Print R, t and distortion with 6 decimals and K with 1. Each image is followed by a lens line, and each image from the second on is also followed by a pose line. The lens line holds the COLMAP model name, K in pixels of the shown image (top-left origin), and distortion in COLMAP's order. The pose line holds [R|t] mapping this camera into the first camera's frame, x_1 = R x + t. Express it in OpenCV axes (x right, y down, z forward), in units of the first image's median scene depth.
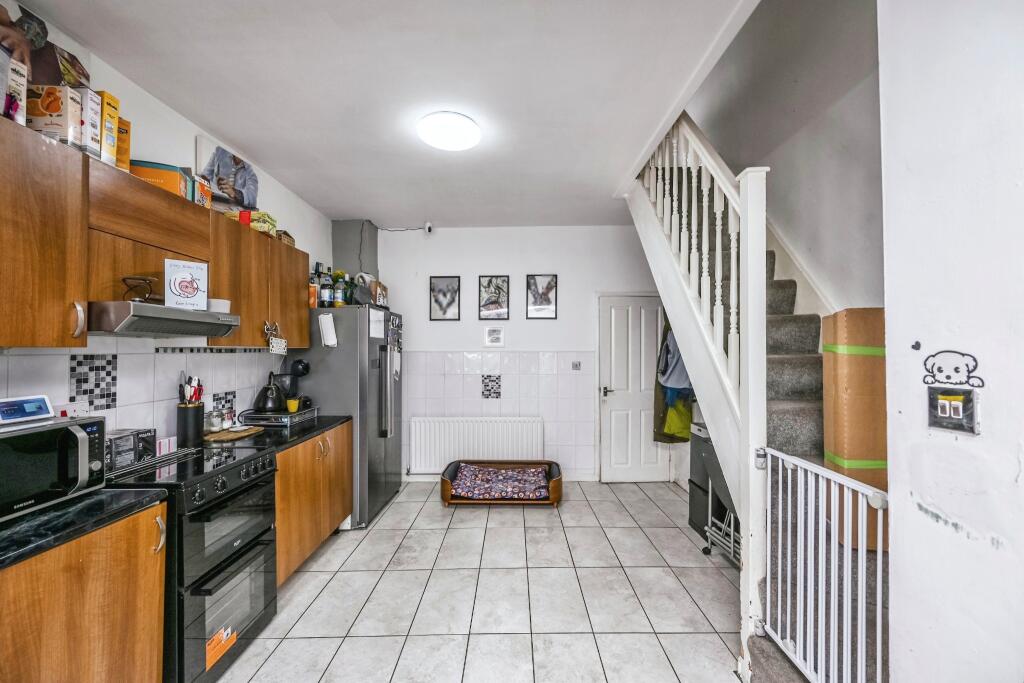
lens RADIAL K [[415.6, 0, 509.6], [0, 415.6, 347.4], [0, 0, 1]] dist [-0.001845, 0.000316]
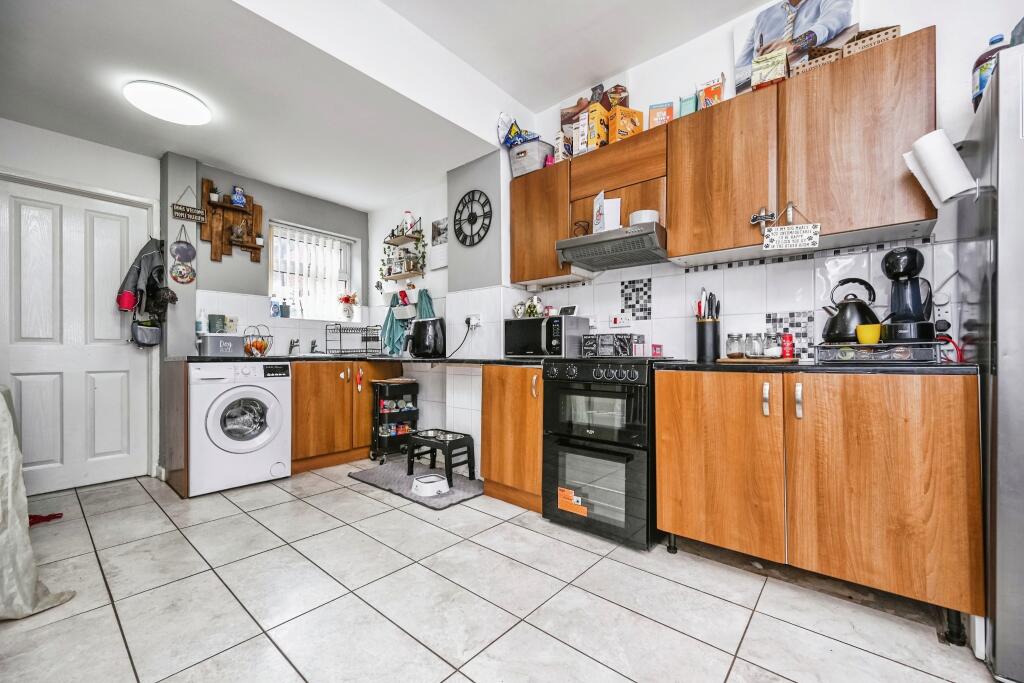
lens RADIAL K [[401.0, 0, 497.1], [0, 401.0, 351.3], [0, 0, 1]] dist [-0.002752, -0.000097]
pose [[-0.649008, -0.001495, -0.760780, 0.233662], [-0.004306, 0.999989, 0.001708, 0.183339], [0.760770, 0.004384, -0.649007, 1.084250]]
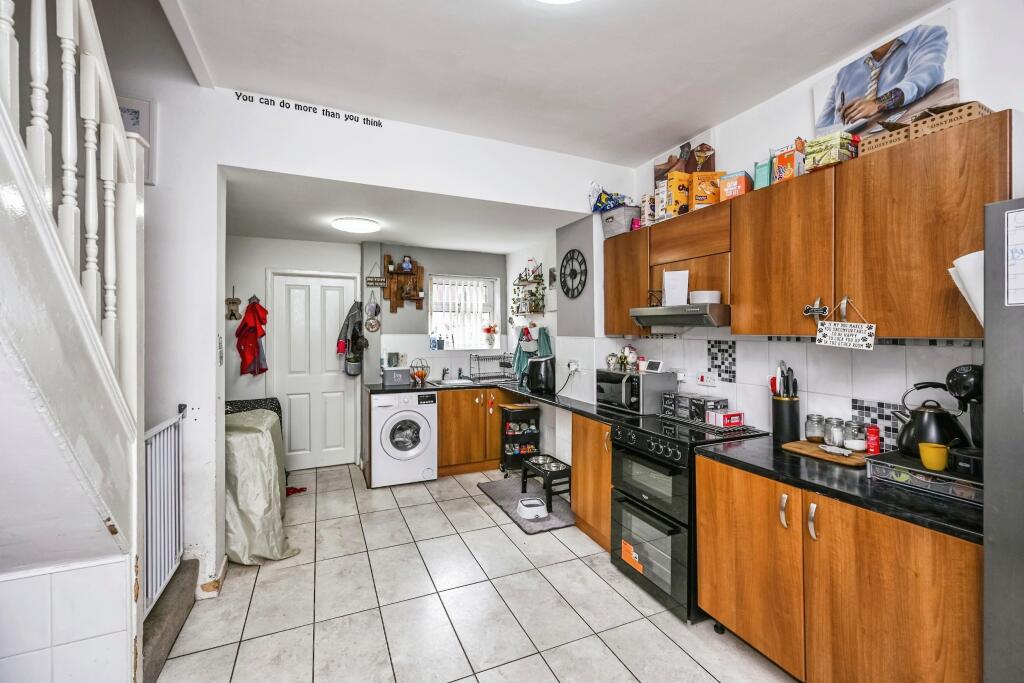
lens RADIAL K [[404.2, 0, 502.4], [0, 404.2, 333.6], [0, 0, 1]] dist [-0.001579, -0.000103]
pose [[-0.907542, -0.001777, -0.419956, 0.156496], [-0.003280, 0.999991, 0.002857, -0.004580], [0.419947, 0.003971, -0.907540, 1.361259]]
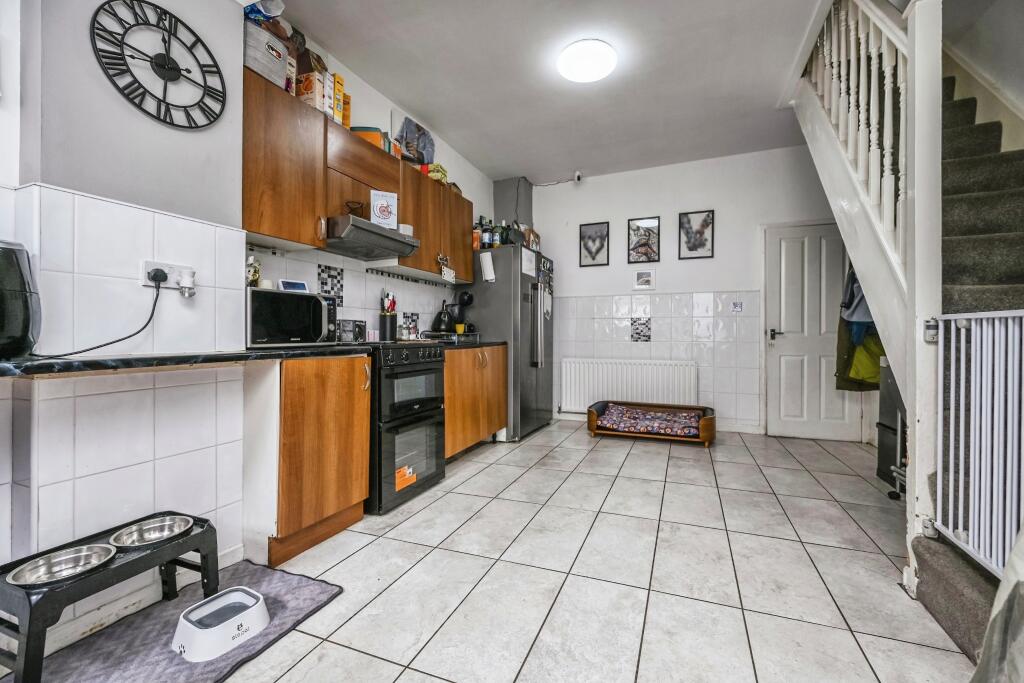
lens RADIAL K [[423.8, 0, 518.2], [0, 423.8, 337.4], [0, 0, 1]] dist [-0.000347, 0.000080]
pose [[0.931668, -0.000045, -0.363311, 0.084221], [0.000757, 0.999998, 0.001817, 0.182759], [0.363310, -0.001968, 0.931666, -0.080819]]
